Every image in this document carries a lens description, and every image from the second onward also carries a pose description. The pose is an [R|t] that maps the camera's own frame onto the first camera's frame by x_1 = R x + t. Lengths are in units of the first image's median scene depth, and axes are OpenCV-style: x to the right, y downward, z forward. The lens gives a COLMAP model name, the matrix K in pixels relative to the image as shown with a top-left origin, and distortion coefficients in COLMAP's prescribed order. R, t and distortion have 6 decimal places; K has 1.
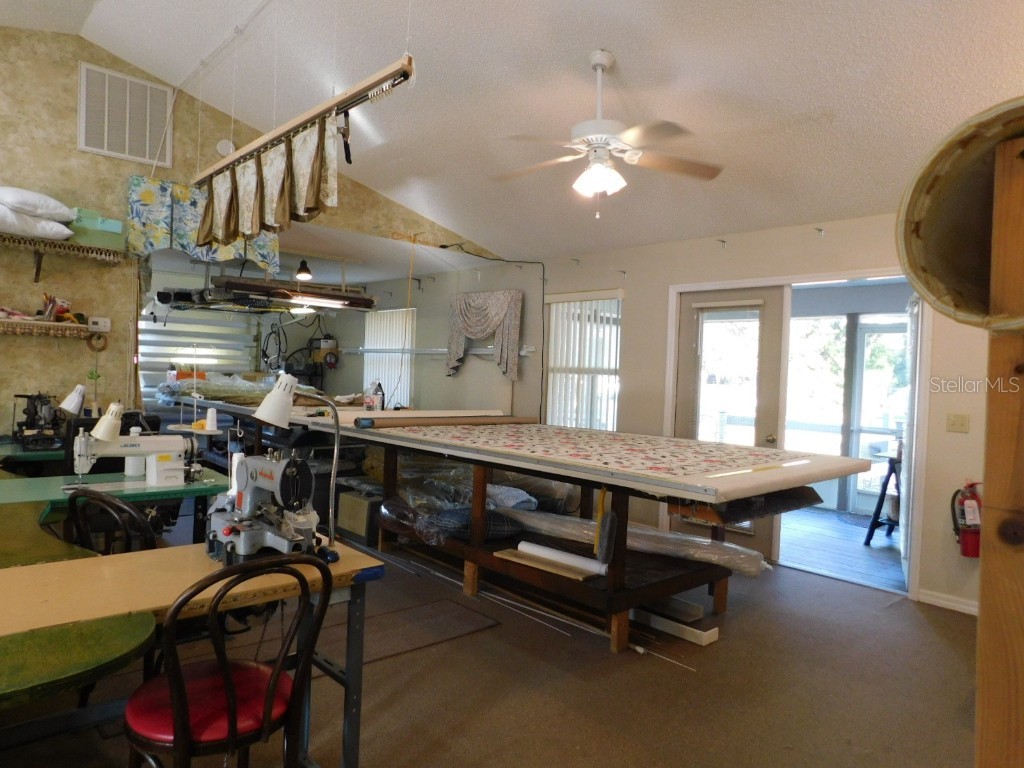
lens RADIAL K [[678.4, 0, 517.9], [0, 678.4, 384.5], [0, 0, 1]] dist [-0.058995, 0.044403]
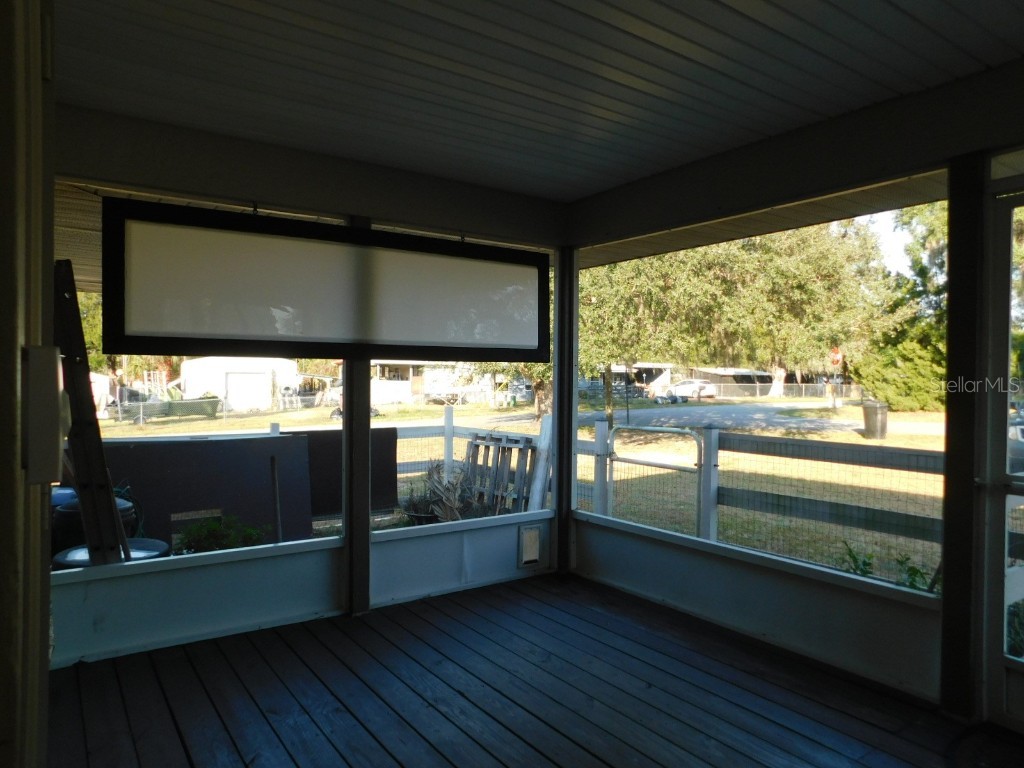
lens RADIAL K [[678.4, 0, 512.1], [0, 678.4, 382.4], [0, 0, 1]] dist [-0.058995, 0.044403]
pose [[0.991106, -0.034660, -0.128485, 0.253838], [0.032835, 0.999328, -0.016293, 0.010366], [0.128964, 0.011930, 0.991578, 0.521205]]
